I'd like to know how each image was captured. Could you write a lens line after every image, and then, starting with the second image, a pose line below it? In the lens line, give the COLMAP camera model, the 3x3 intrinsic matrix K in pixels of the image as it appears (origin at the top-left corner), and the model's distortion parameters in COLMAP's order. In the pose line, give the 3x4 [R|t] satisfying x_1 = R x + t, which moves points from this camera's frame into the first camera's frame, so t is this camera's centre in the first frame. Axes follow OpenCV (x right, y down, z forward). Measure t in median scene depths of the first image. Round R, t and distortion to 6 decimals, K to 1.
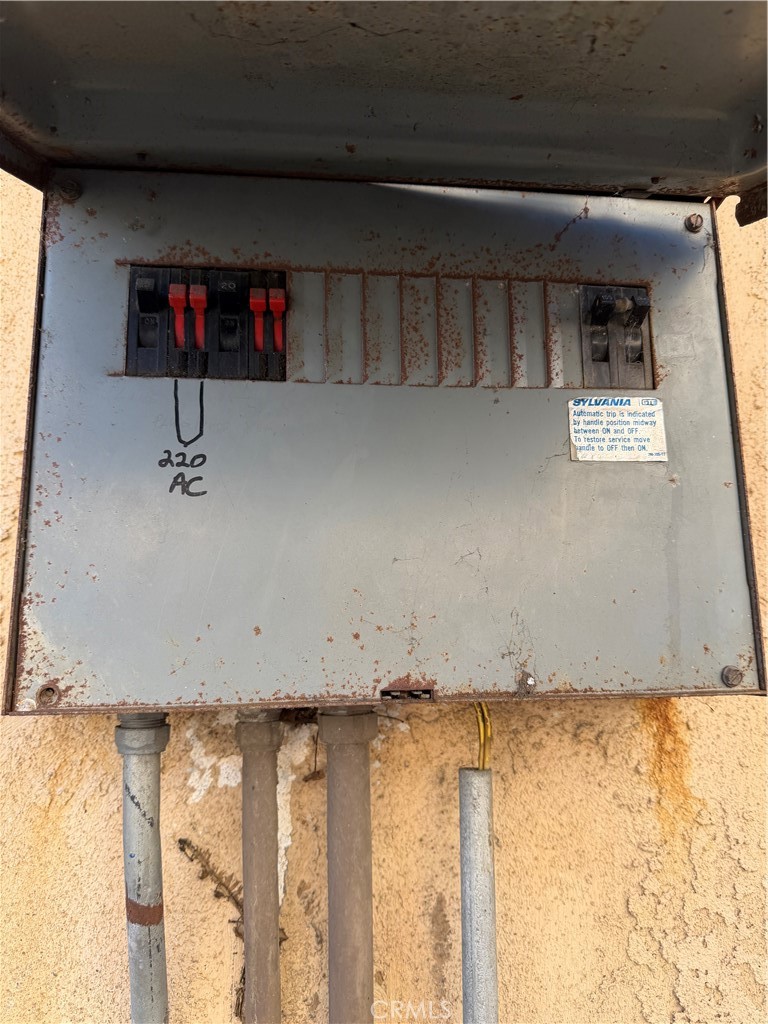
lens RADIAL K [[804.5, 0, 355.4], [0, 804.5, 511.8], [0, 0, 1]] dist [-0.051578, 0.006636]
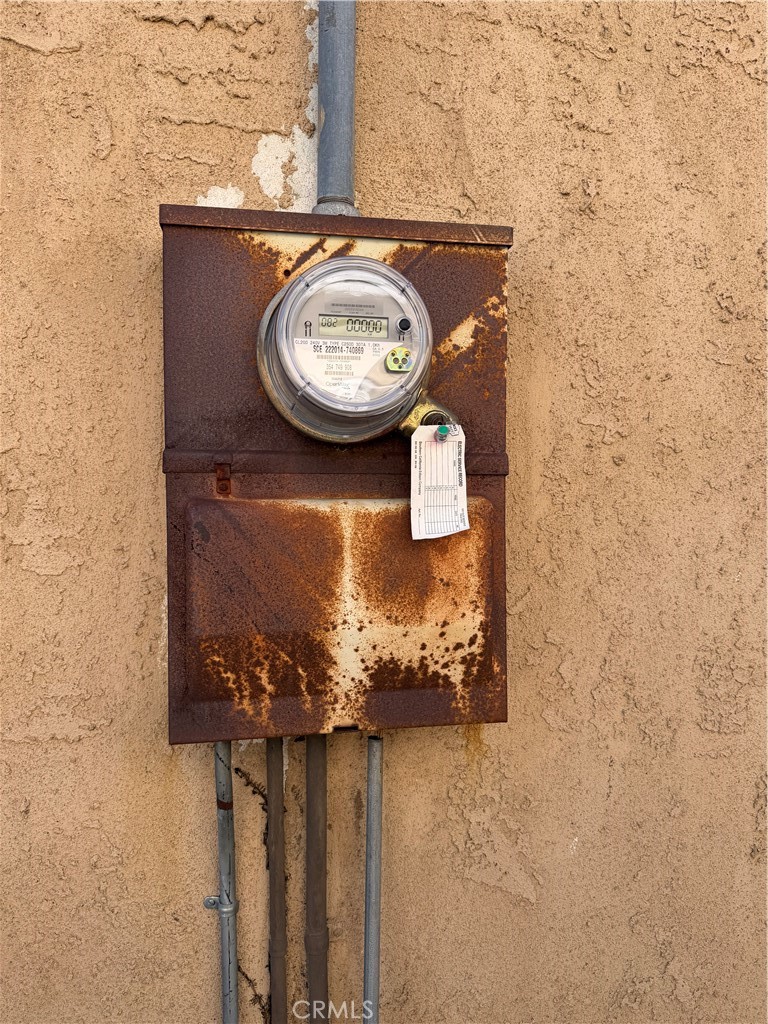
lens RADIAL K [[804.5, 0, 355.4], [0, 804.5, 511.8], [0, 0, 1]] dist [-0.051578, 0.006636]
pose [[0.998690, 0.006435, 0.050769, -0.015439], [-0.016807, 0.978279, 0.206608, -0.692941], [-0.048337, -0.207190, 0.977106, -0.939652]]
